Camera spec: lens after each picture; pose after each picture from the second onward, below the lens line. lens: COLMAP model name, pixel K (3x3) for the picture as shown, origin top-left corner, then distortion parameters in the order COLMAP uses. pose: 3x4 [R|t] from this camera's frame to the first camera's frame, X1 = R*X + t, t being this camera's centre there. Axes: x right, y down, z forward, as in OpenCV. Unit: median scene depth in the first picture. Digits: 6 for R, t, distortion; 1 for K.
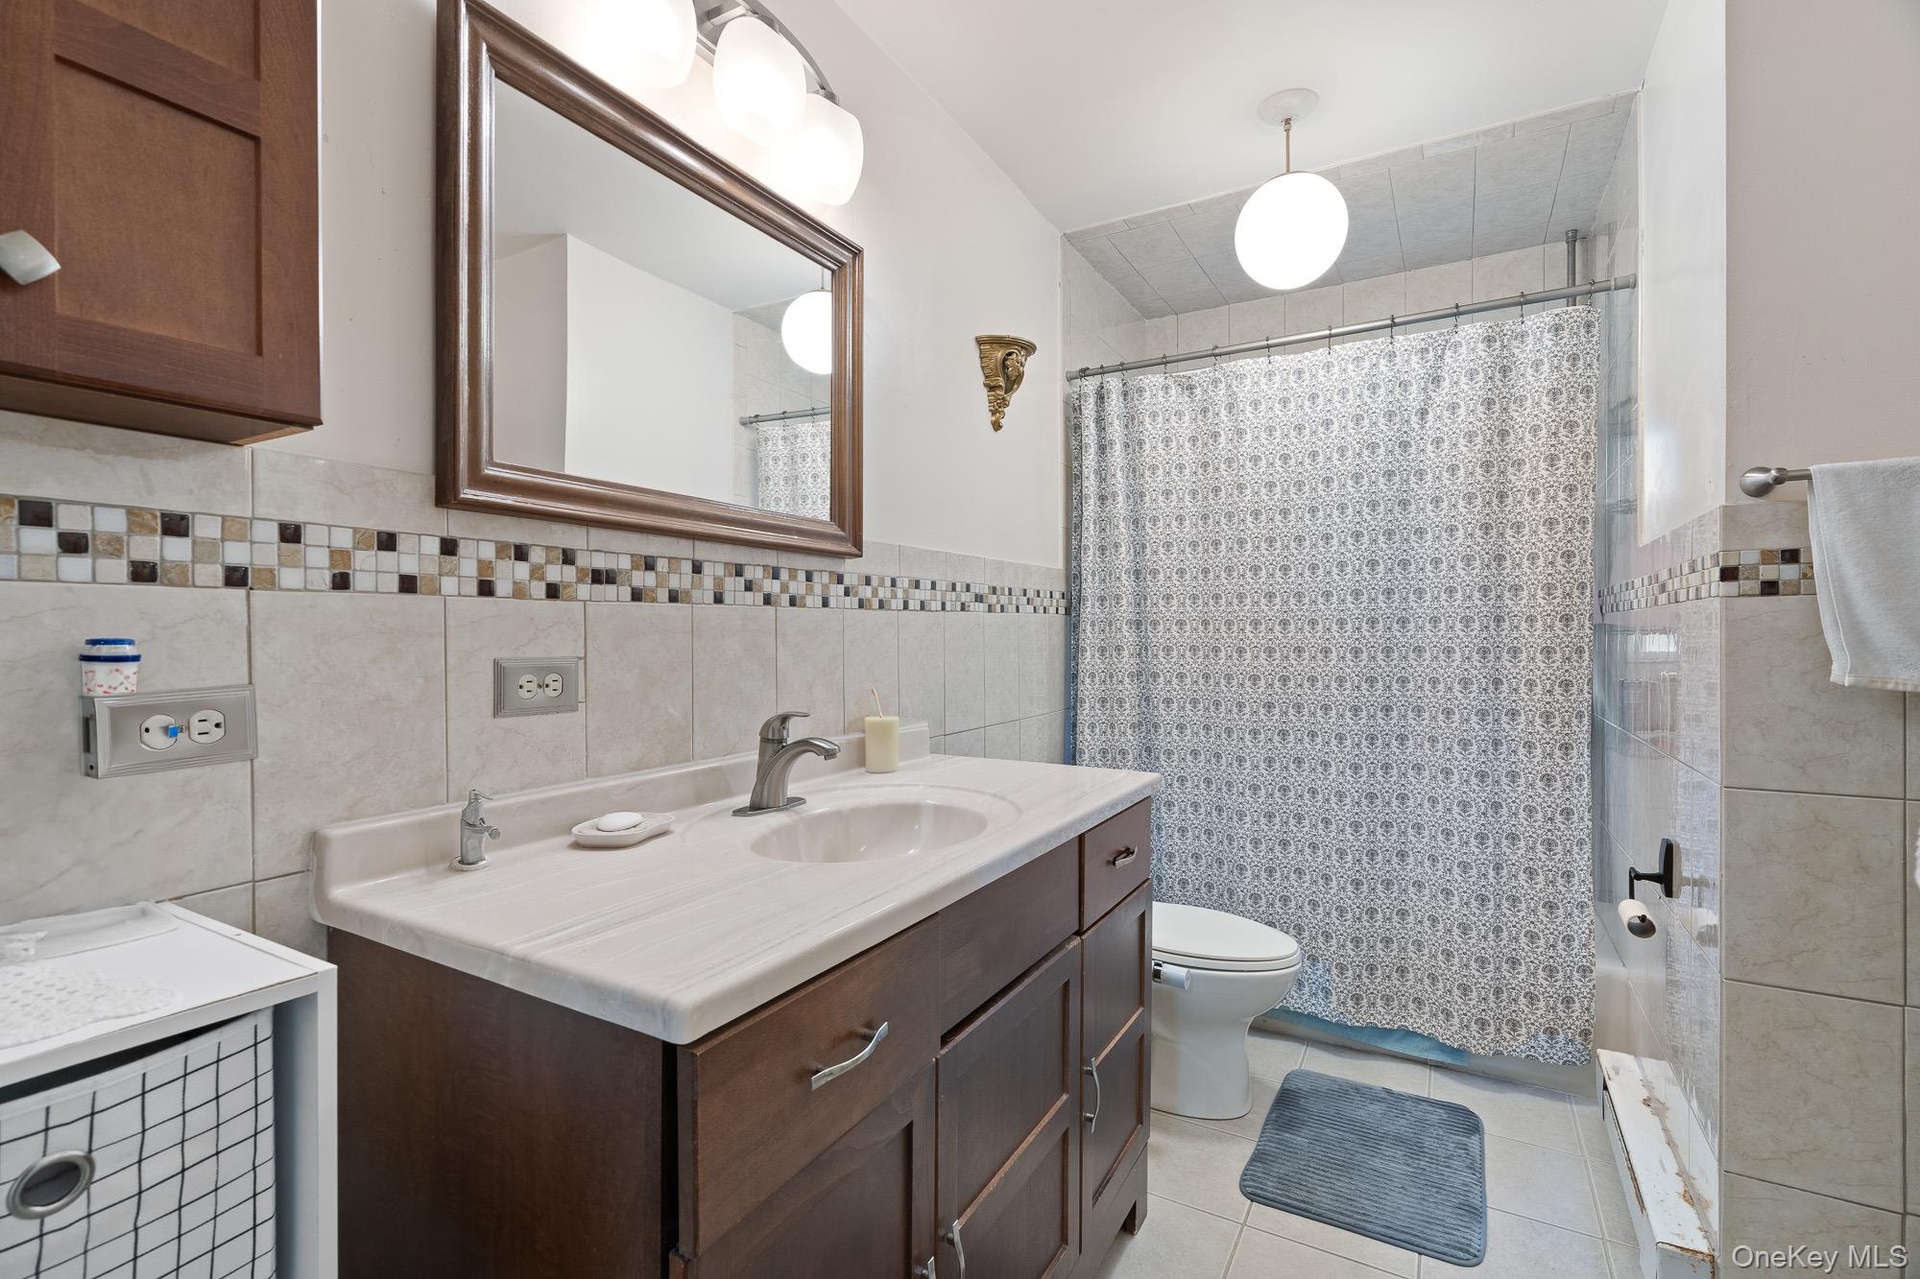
lens RADIAL K [[882.3, 0, 947.2], [0, 882.3, 641.7], [0, 0, 1]] dist [-0.007706, 0.002274]
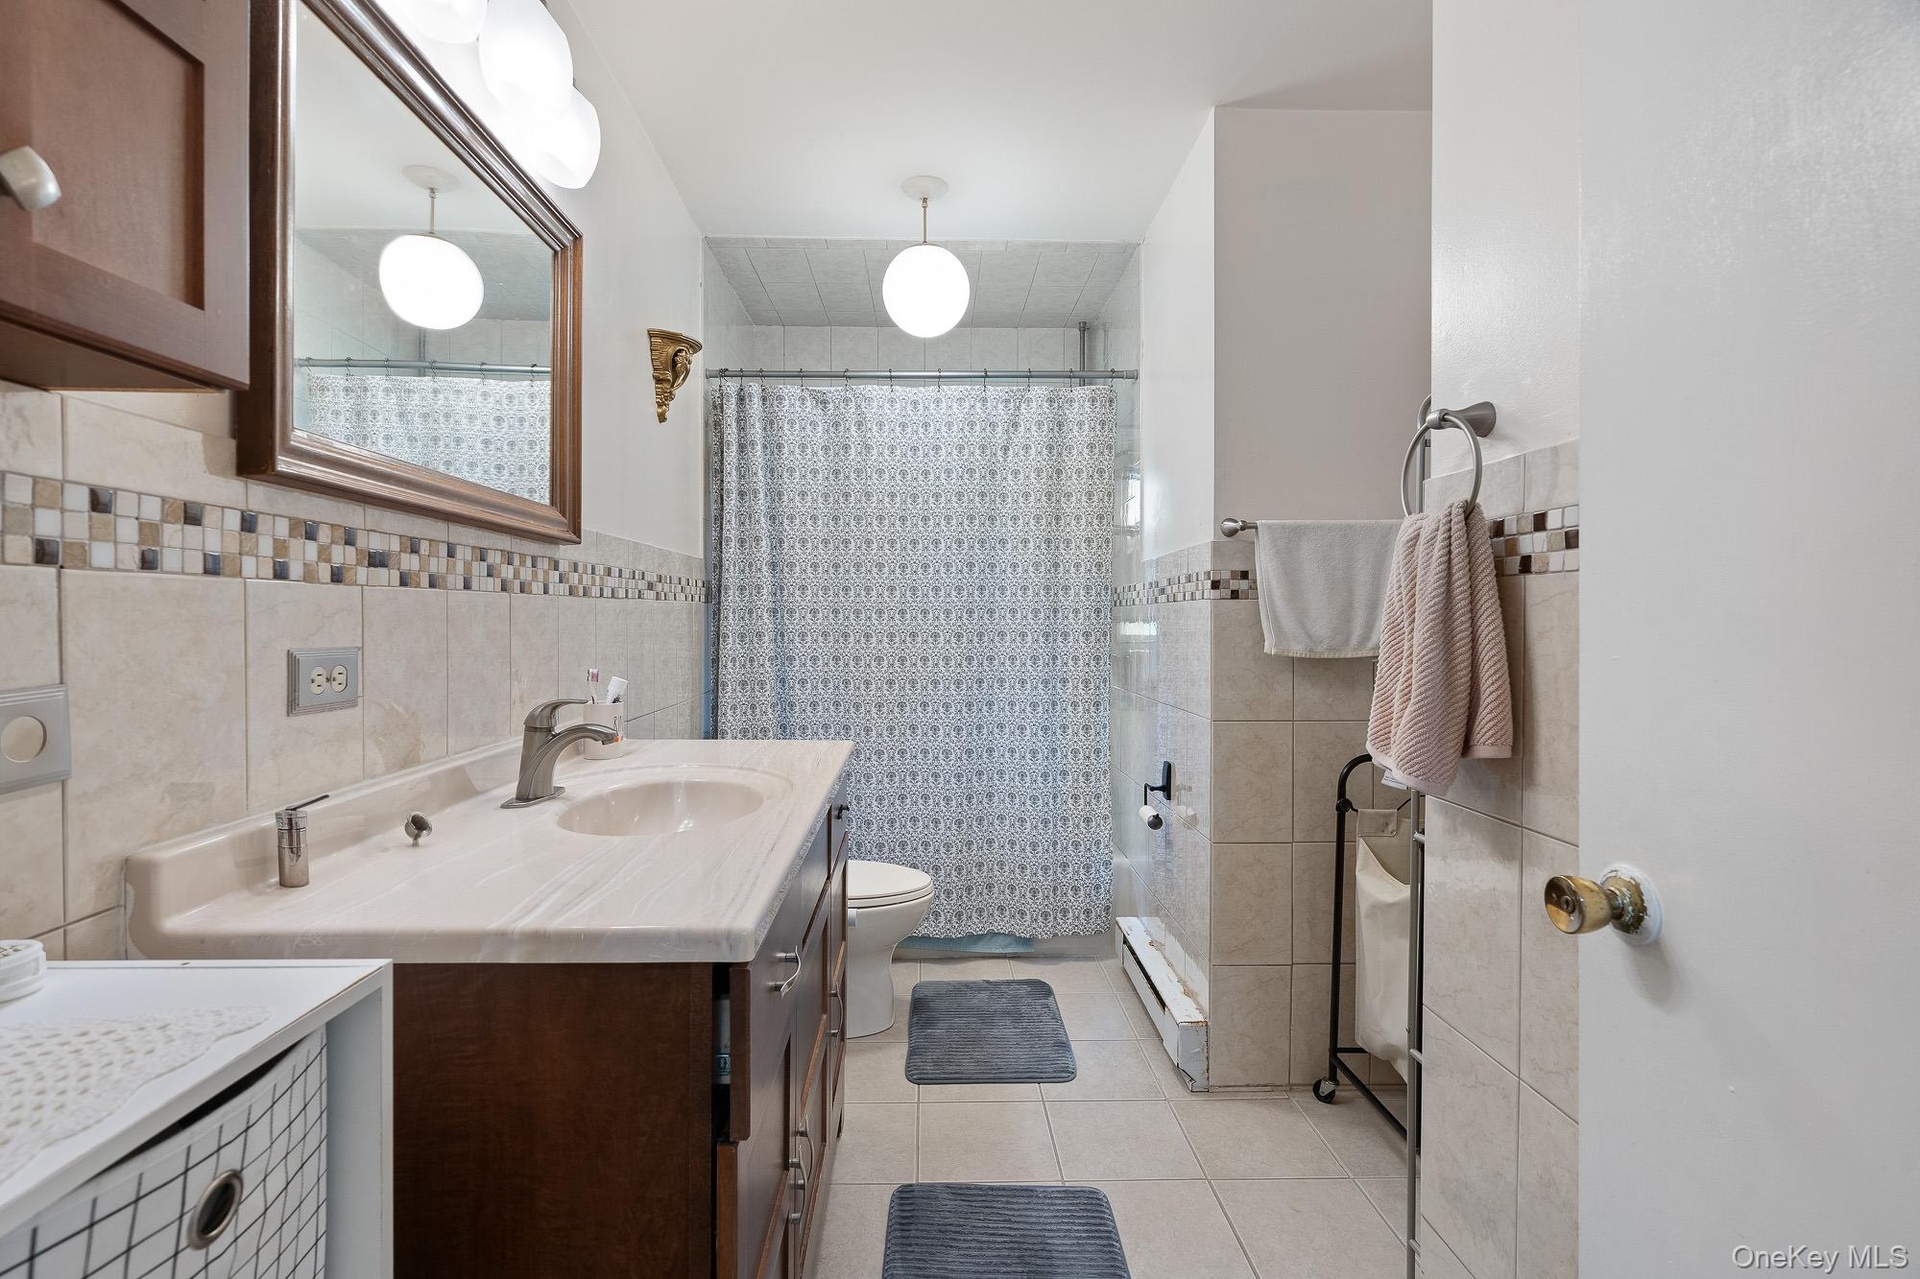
lens RADIAL K [[882.3, 0, 965.7], [0, 882.3, 631.2], [0, 0, 1]] dist [-0.007706, 0.002274]
pose [[0.843404, -0.003482, 0.537268, -0.231910], [0.000979, 0.999987, 0.004943, -0.001749], [-0.537279, -0.003643, 0.843397, -0.062301]]
